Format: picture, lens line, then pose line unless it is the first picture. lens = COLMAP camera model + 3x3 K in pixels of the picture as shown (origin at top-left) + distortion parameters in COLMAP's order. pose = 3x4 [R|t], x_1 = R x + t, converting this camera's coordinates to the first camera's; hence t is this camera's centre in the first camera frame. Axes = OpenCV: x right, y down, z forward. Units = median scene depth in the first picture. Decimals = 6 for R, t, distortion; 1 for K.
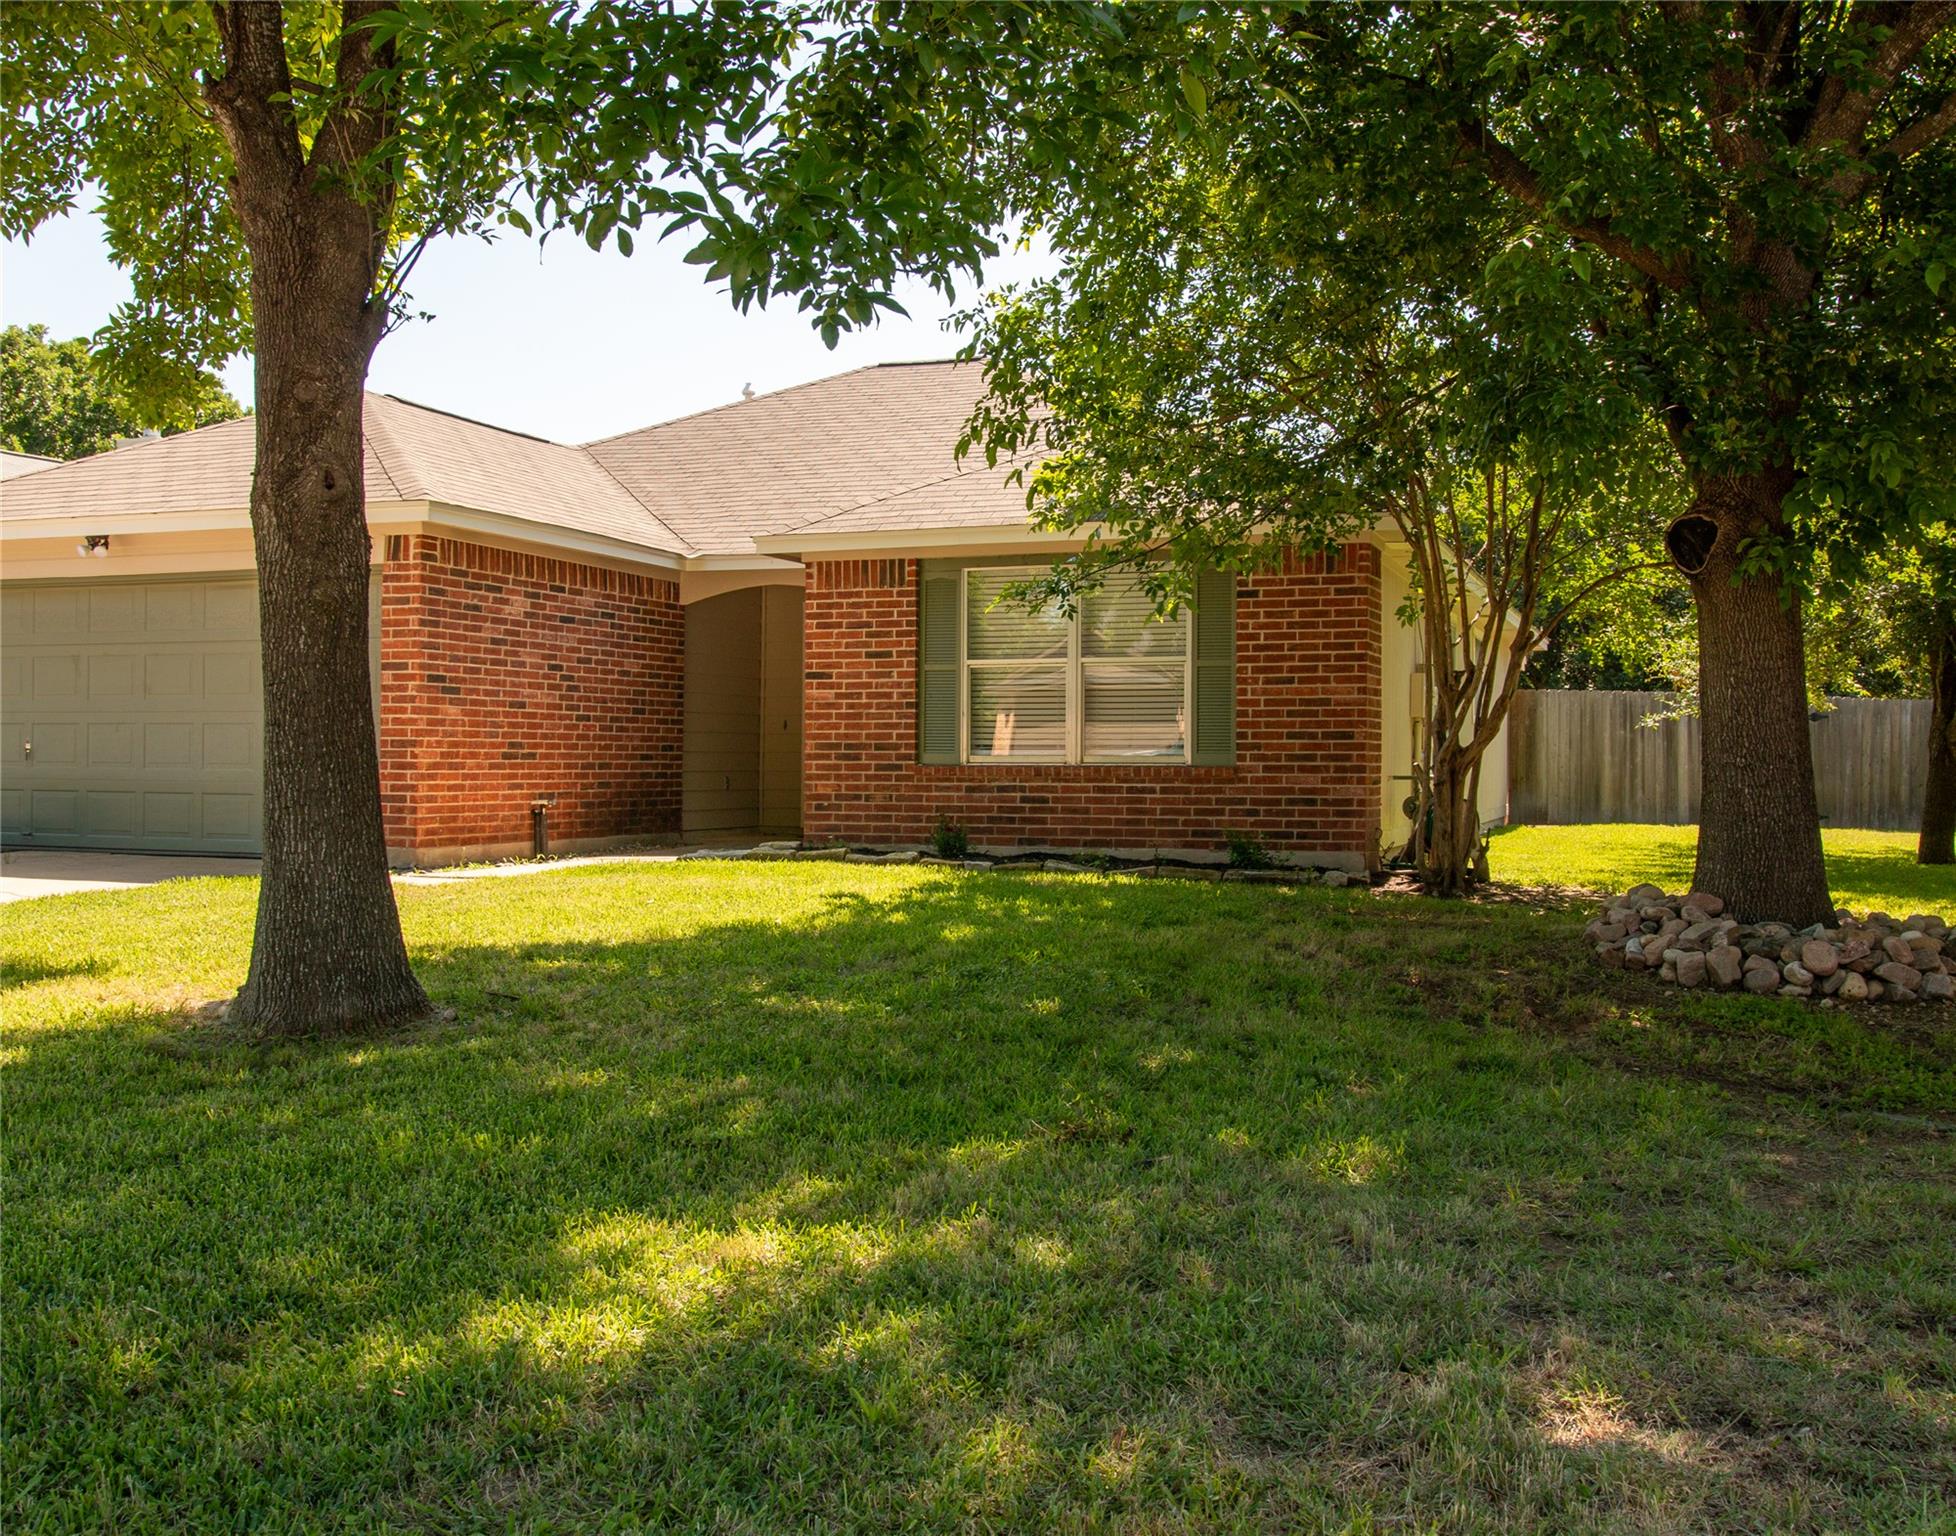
lens RADIAL K [[1754.2, 0, 974.6], [0, 1754.2, 765.6], [0, 0, 1]] dist [-0.016962, -0.014994]
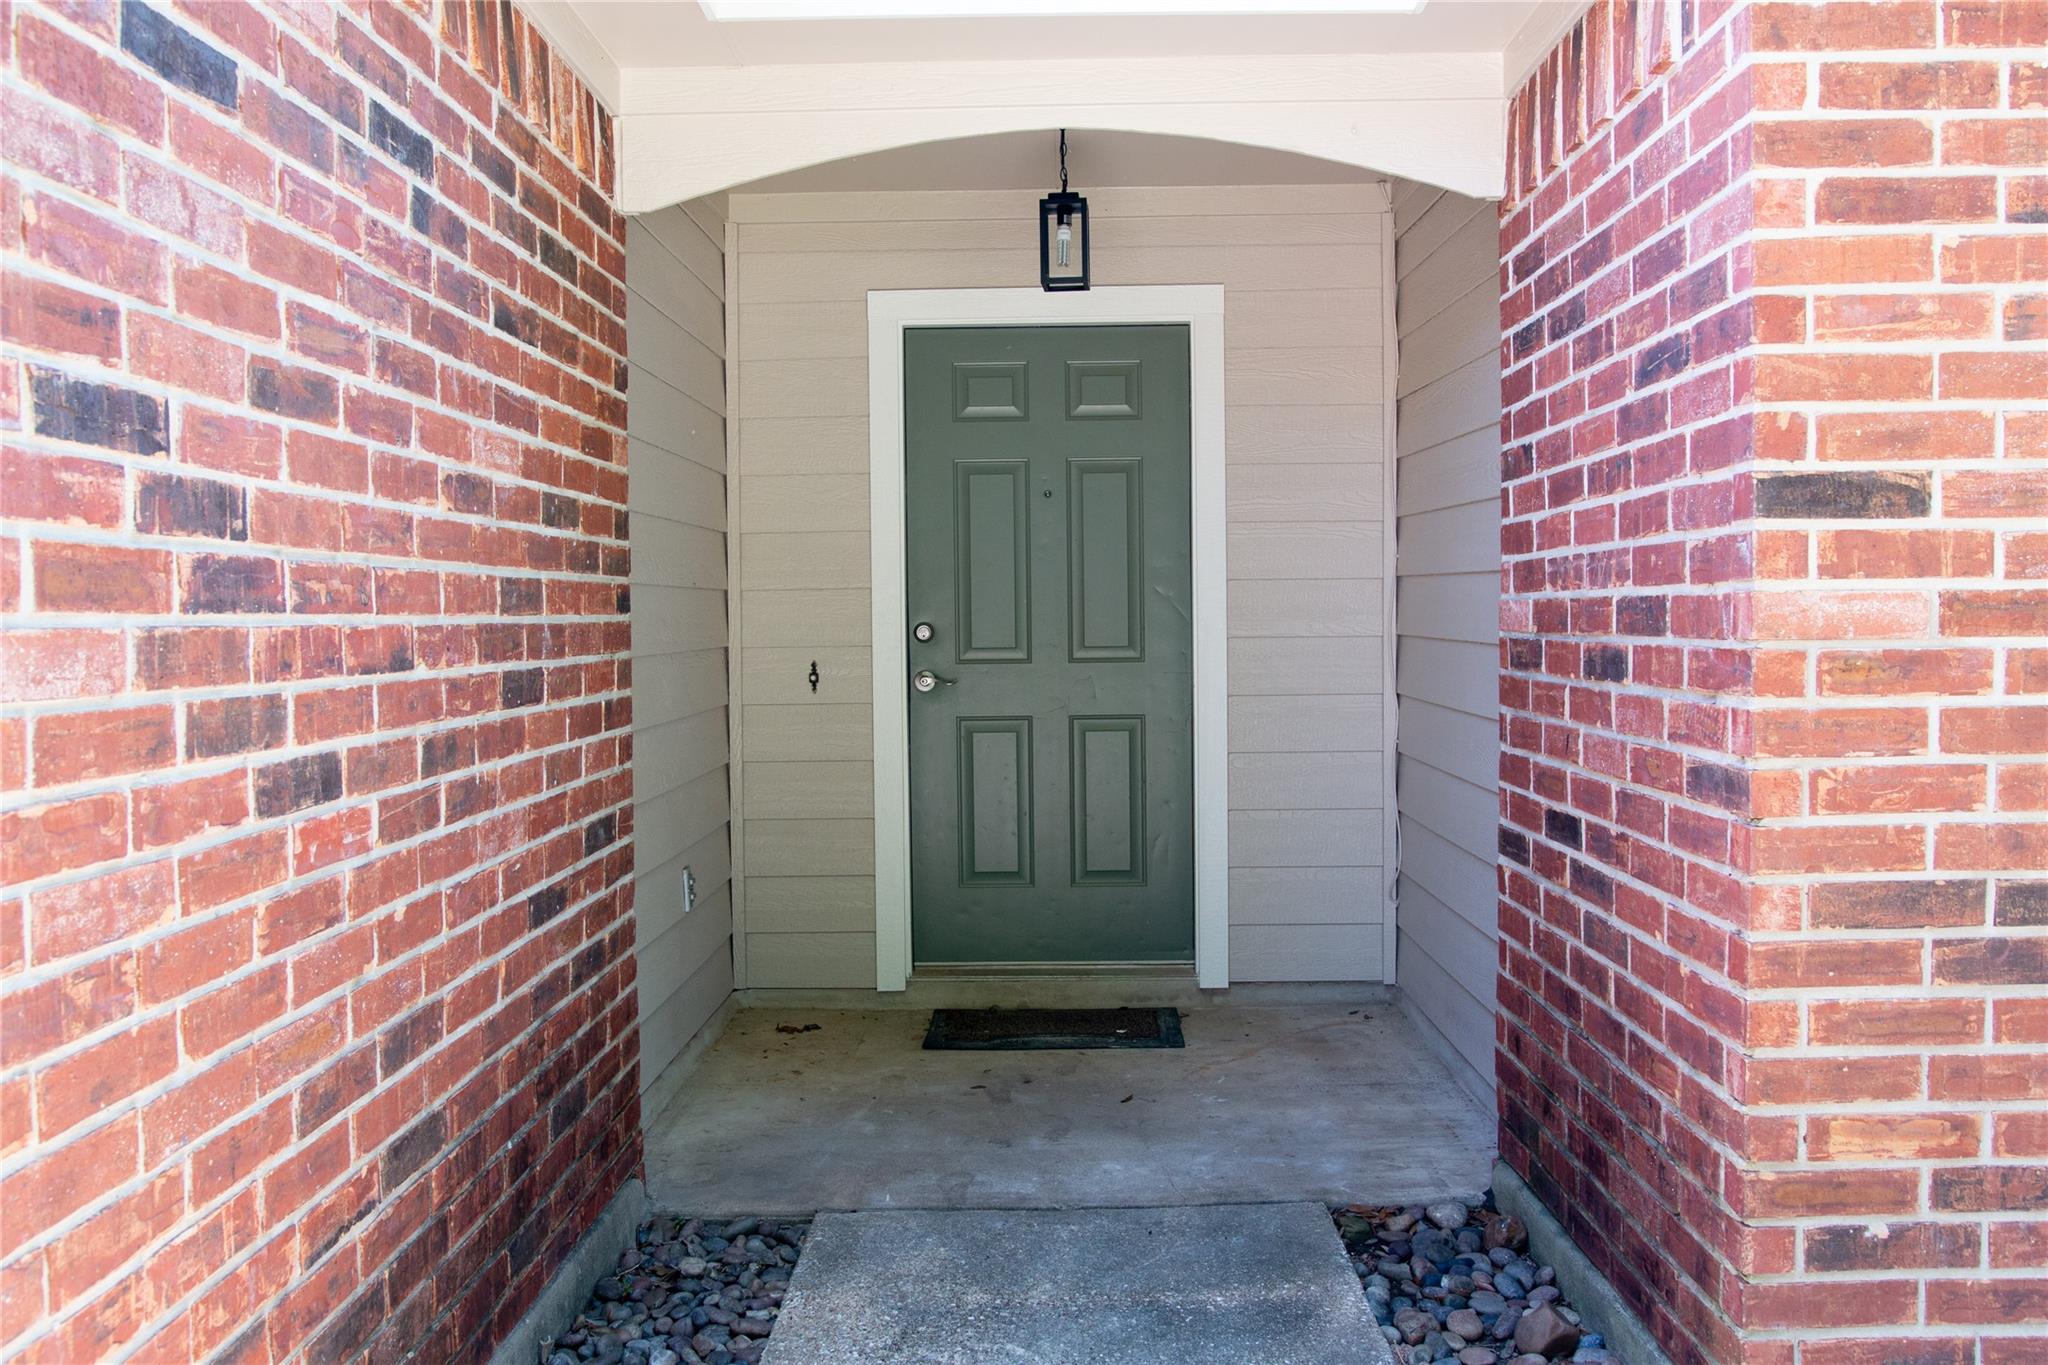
lens RADIAL K [[1671.7, 0, 1025.1], [0, 1671.7, 689.9], [0, 0, 1]] dist [0.000410, -0.003048]
pose [[0.939374, -0.033413, 0.341263, -0.222748], [0.020735, 0.998955, 0.040732, -0.041116], [-0.342267, -0.031186, 0.939085, 0.882860]]
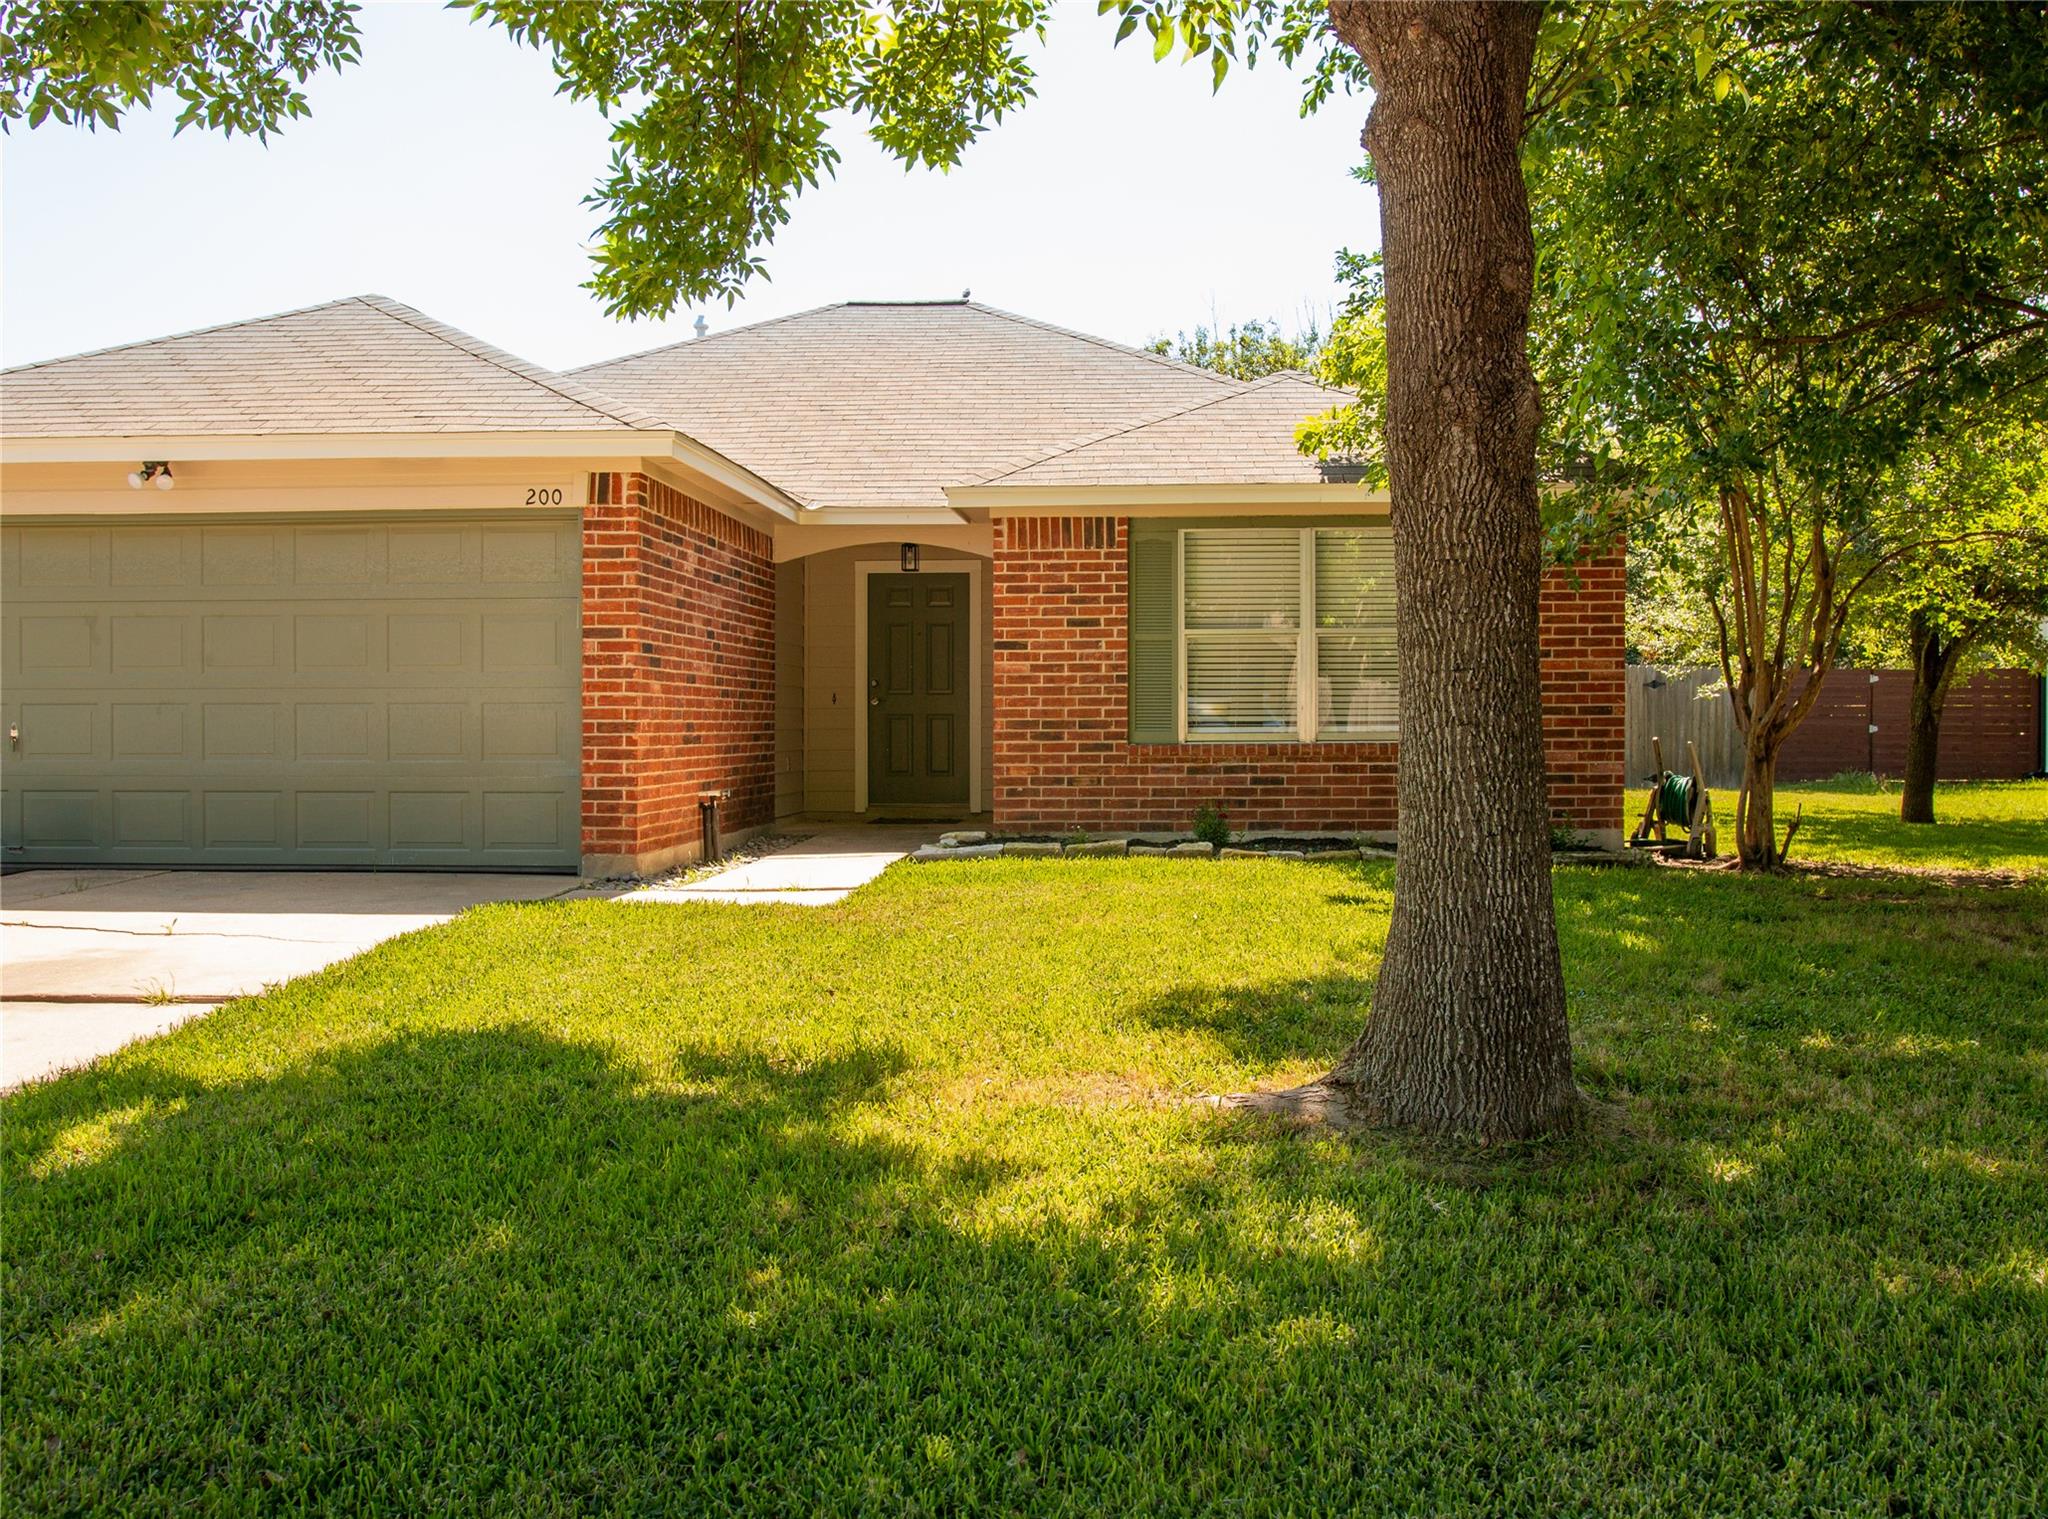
lens RADIAL K [[1743.6, 0, 1030.1], [0, 1743.6, 756.0], [0, 0, 1]] dist [-0.034768, 0.006401]
pose [[0.958238, -0.013774, 0.285640, -0.337552], [0.009233, 0.999809, 0.017239, -0.010392], [-0.285823, -0.013881, 0.958182, 0.147124]]
